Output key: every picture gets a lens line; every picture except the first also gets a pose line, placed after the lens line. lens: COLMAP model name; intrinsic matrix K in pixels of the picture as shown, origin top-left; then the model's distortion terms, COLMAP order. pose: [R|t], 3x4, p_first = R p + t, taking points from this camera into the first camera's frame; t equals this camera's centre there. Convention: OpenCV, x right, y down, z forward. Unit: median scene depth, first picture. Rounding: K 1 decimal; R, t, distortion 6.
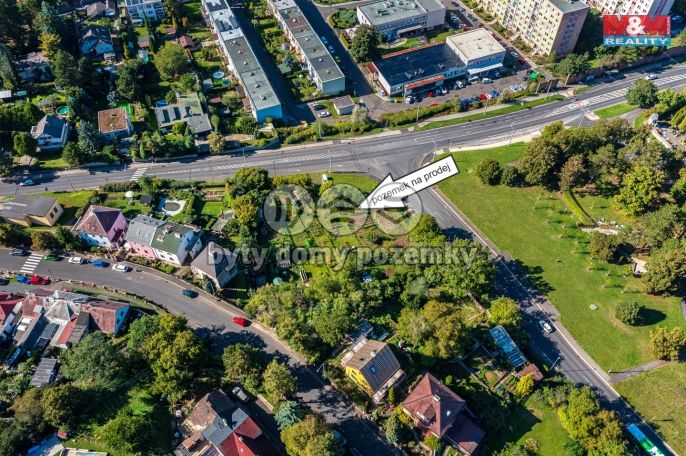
lens RADIAL K [[544.6, 0, 343.4], [0, 544.6, 225.9], [0, 0, 1]] dist [0.012824, 0.007521]
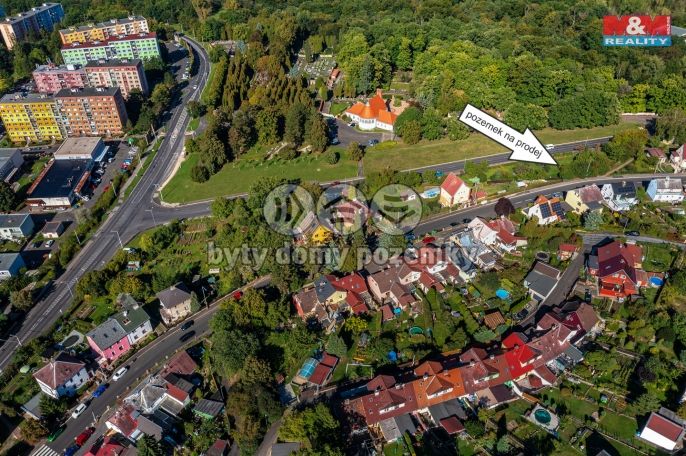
lens RADIAL K [[544.6, 0, 340.3], [0, 544.6, 226.8], [0, 0, 1]] dist [0.012824, 0.007521]
pose [[0.333010, -0.567792, 0.752806, -0.659461], [0.753158, 0.640524, 0.149939, 0.043446], [-0.567324, 0.517051, 0.640938, -0.020479]]
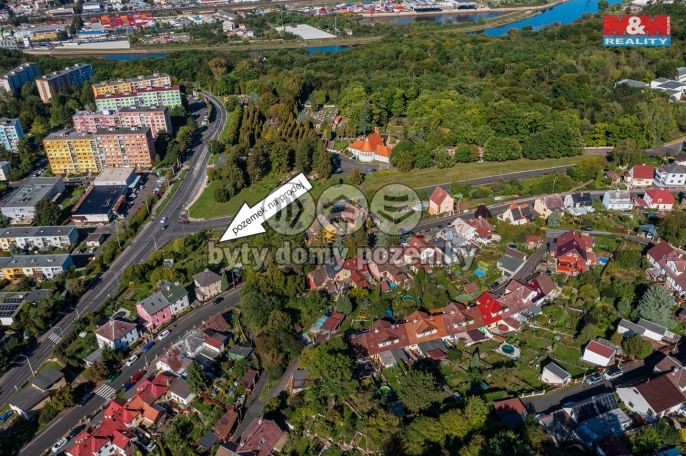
lens RADIAL K [[544.6, 0, 341.5], [0, 544.6, 228.5], [0, 0, 1]] dist [0.012824, 0.007521]
pose [[0.329257, -0.476417, 0.815240, -0.869289], [0.751935, 0.654511, 0.078799, 0.092442], [-0.571125, 0.587062, 0.573737, -0.055326]]
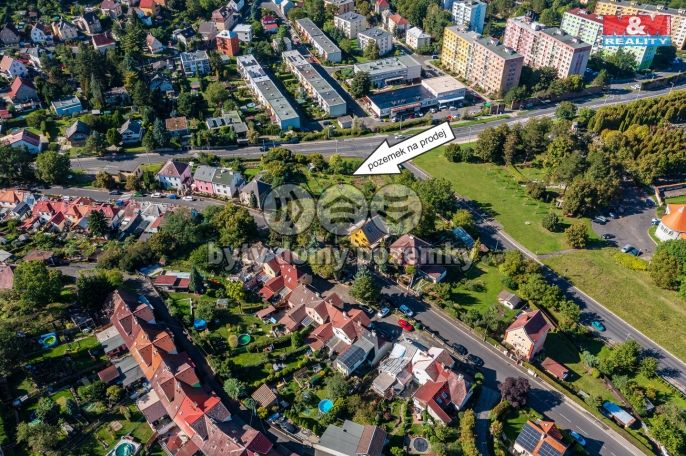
lens RADIAL K [[544.6, 0, 342.0], [0, 544.6, 228.4], [0, 0, 1]] dist [0.012824, 0.007521]
pose [[0.999979, -0.004814, 0.004265, -0.015639], [0.005618, 0.976665, -0.214695, 0.338430], [-0.003132, 0.214715, 0.976672, -0.261547]]
